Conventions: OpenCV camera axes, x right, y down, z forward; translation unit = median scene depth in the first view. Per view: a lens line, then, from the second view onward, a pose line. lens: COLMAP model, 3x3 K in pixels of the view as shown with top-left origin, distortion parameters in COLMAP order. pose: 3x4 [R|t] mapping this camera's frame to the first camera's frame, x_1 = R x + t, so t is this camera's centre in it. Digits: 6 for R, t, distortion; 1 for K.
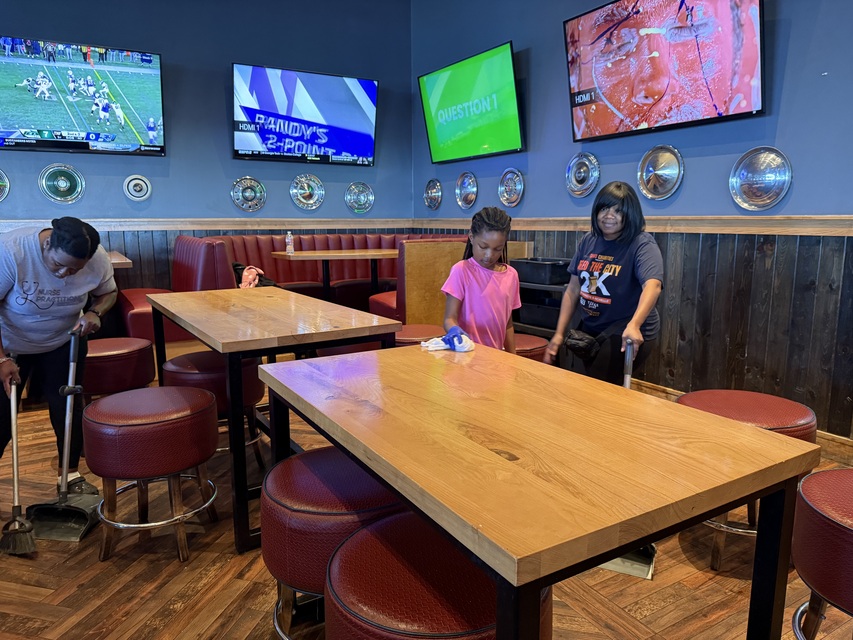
lens RADIAL K [[599.3, 0, 437.2], [0, 599.3, 343.3], [0, 0, 1]] dist [-0.004860, -0.003068]
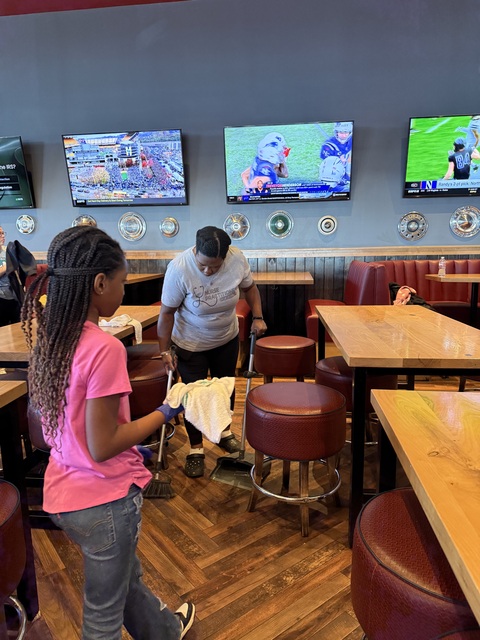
lens RADIAL K [[449.7, 0, 240.8], [0, 449.7, 328.2], [0, 0, 1]] dist [-0.004860, -0.003068]
pose [[0.779036, 0.089930, -0.620496, -0.007126], [-0.109678, 0.993947, 0.006355, -0.015886], [0.617311, 0.063104, 0.784184, 0.108461]]
